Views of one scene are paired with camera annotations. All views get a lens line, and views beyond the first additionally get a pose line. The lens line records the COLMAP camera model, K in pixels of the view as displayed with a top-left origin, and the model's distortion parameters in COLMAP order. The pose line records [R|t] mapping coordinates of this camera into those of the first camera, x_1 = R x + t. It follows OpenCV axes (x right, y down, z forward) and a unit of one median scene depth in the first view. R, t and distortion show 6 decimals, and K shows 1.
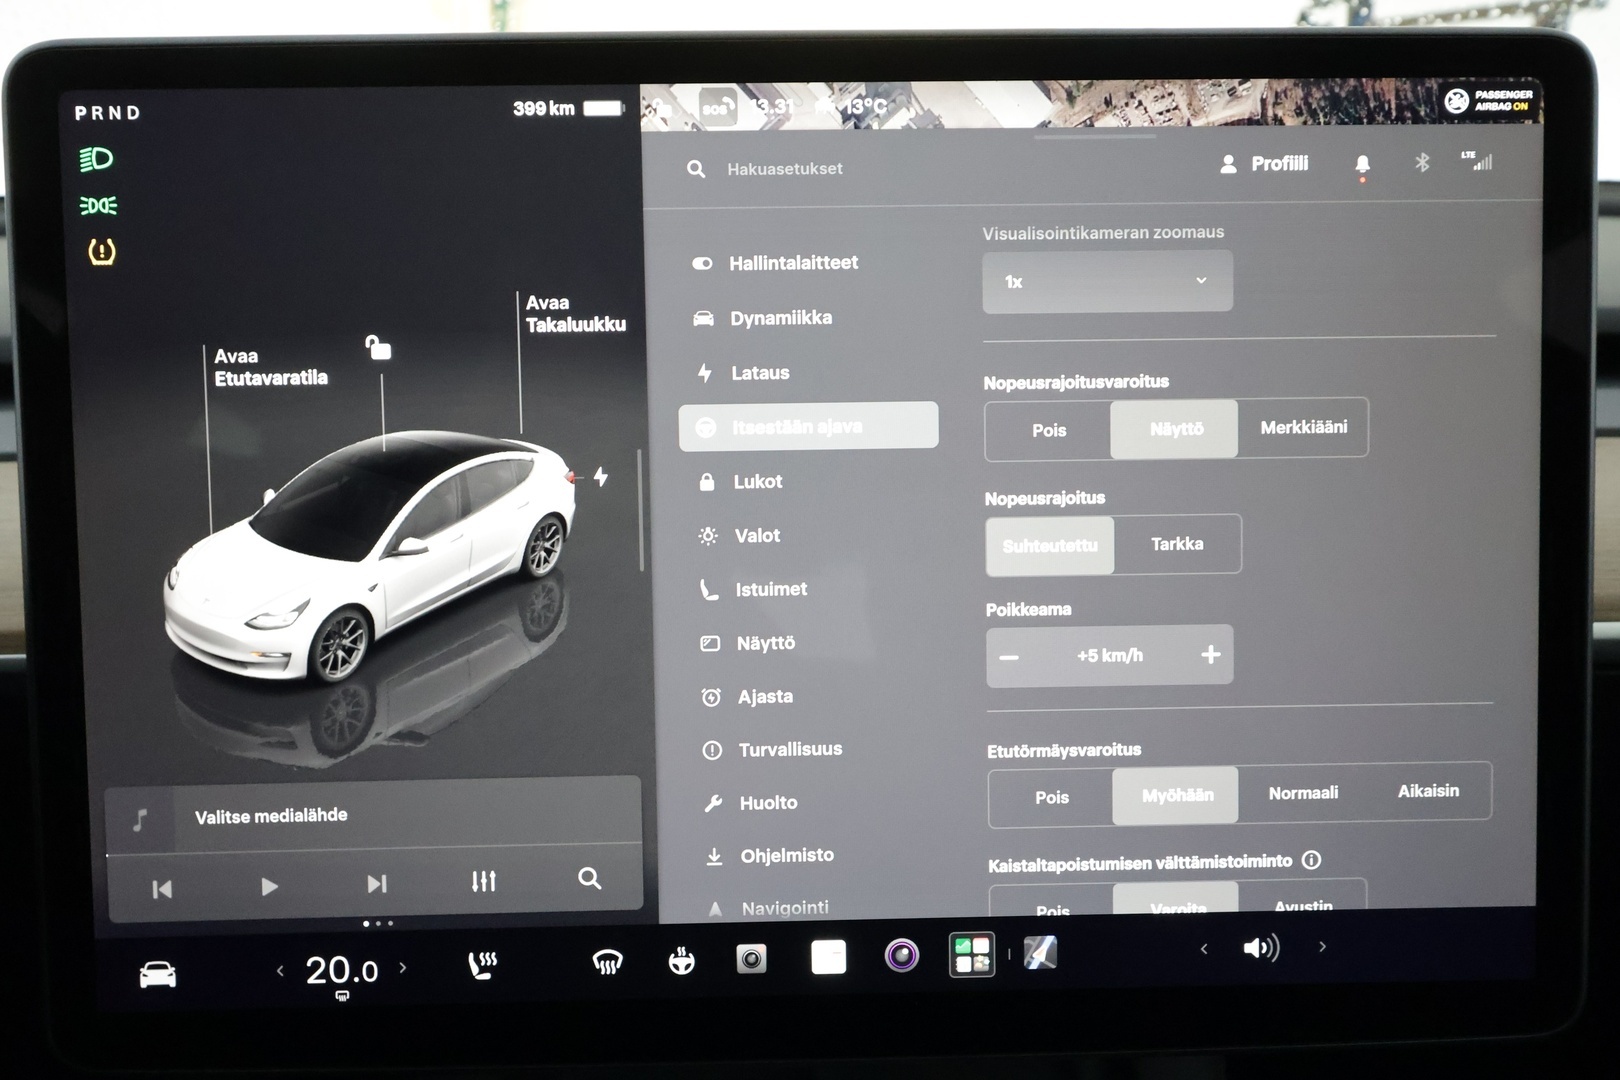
lens RADIAL K [[1374.7, 0, 834.8], [0, 1374.7, 608.5], [0, 0, 1]] dist [0.018133, 0.016803]
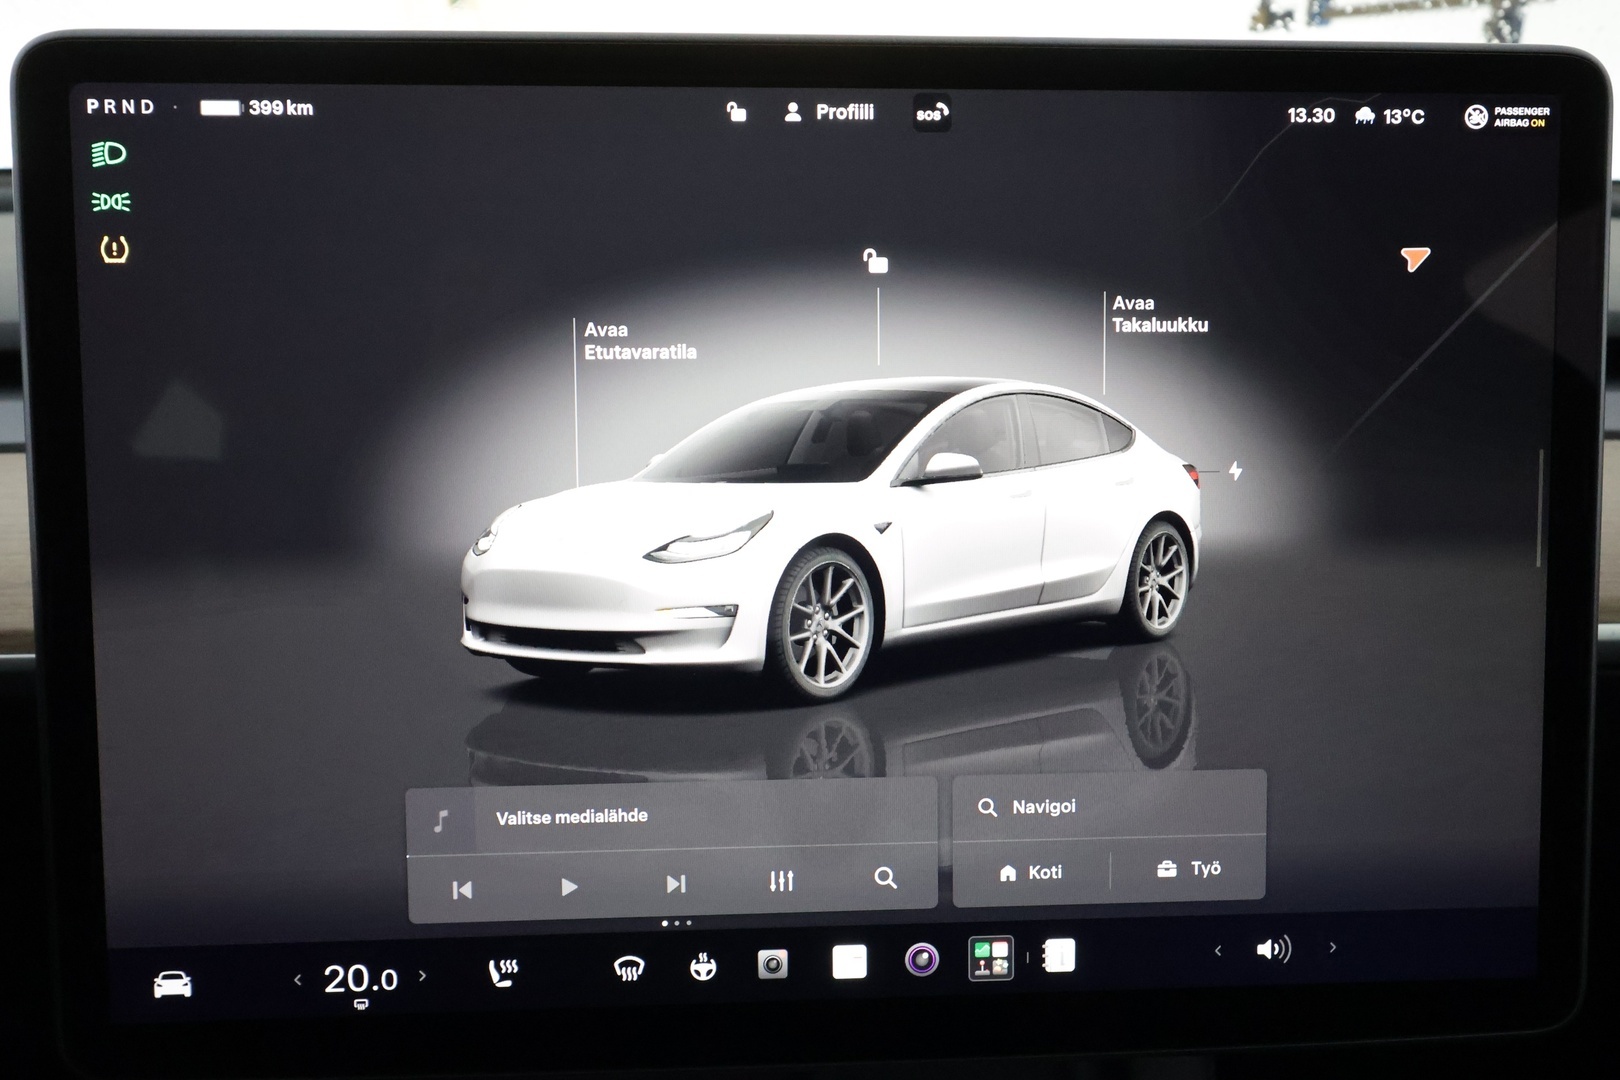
lens RADIAL K [[1374.7, 0, 649.9], [0, 1374.7, 658.6], [0, 0, 1]] dist [0.018133, 0.016803]
pose [[0.998548, 0.002676, 0.053797, -0.402363], [-0.004016, 0.999684, 0.024809, 0.010137], [-0.053714, -0.024989, 0.998244, 0.001618]]
